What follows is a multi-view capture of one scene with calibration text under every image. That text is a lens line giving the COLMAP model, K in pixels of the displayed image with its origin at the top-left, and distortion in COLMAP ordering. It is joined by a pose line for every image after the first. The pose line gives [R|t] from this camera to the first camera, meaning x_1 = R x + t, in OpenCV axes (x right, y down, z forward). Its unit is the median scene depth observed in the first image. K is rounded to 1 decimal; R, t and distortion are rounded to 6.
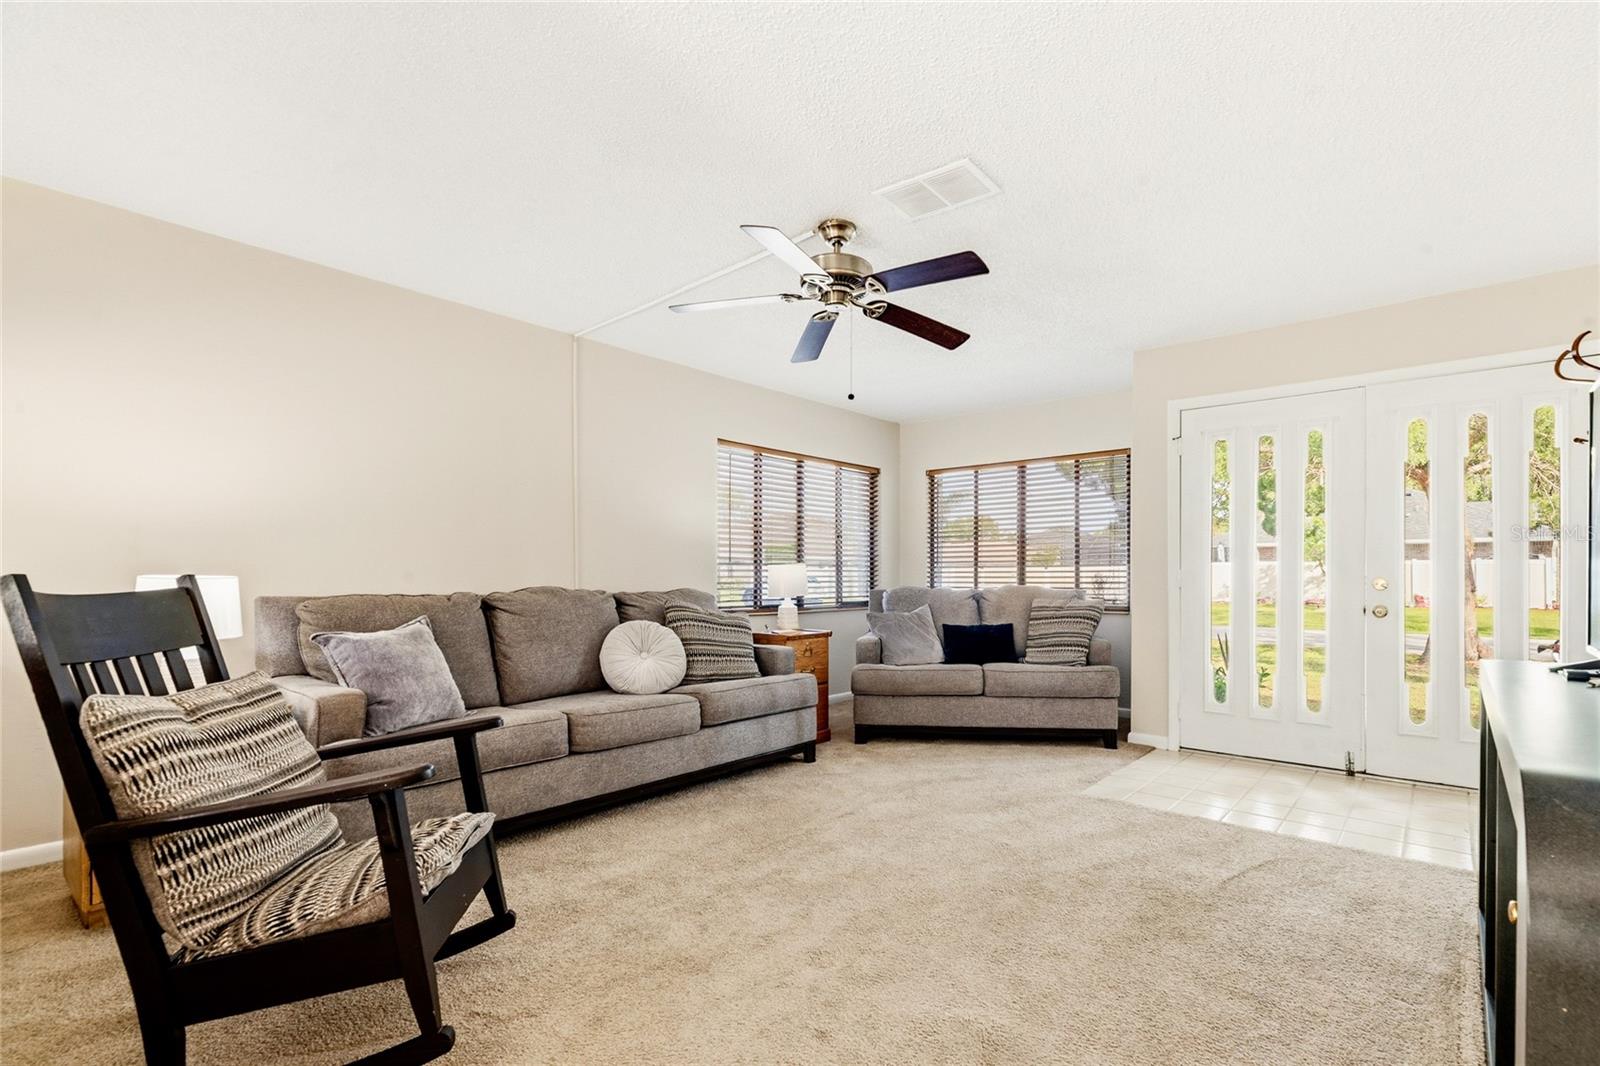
lens RADIAL K [[725.9, 0, 905.6], [0, 725.9, 582.8], [0, 0, 1]] dist [-0.000558, 0.000163]
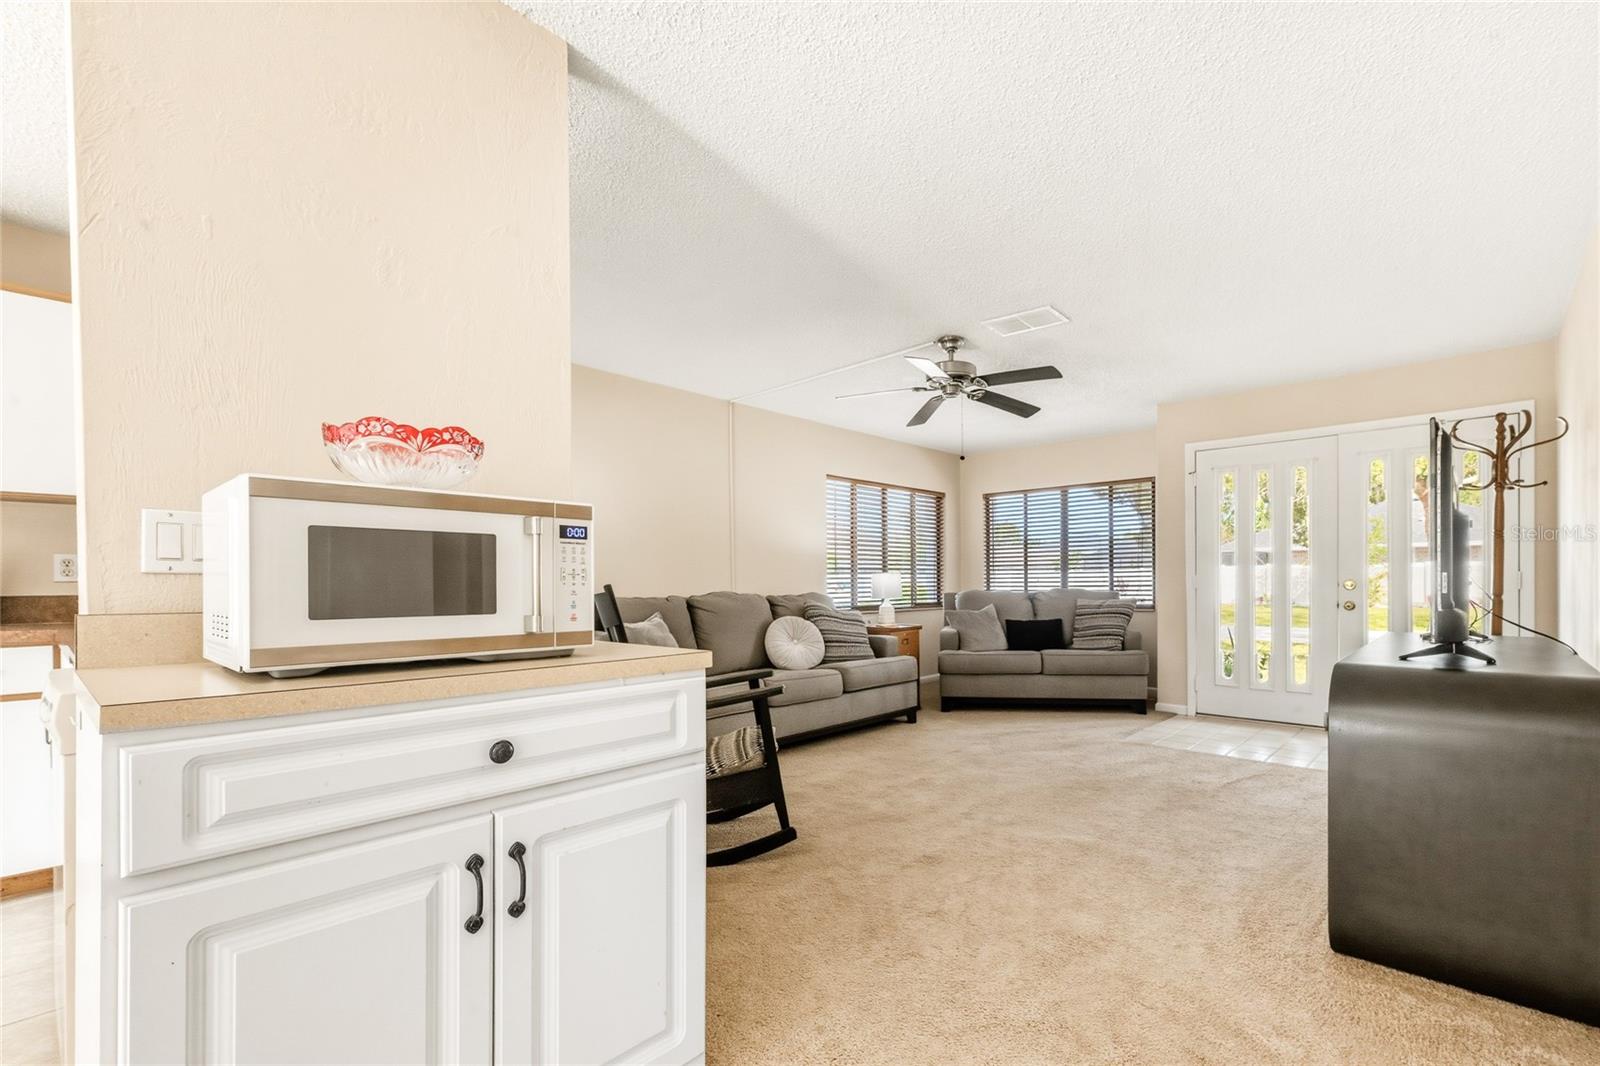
lens RADIAL K [[725.9, 0, 894.6], [0, 725.9, 590.5], [0, 0, 1]] dist [-0.000558, 0.000163]
pose [[0.999244, -0.007649, -0.038119, -0.111955], [0.007786, 0.999964, 0.003449, 0.000927], [0.038091, -0.003743, 0.999267, -0.321295]]
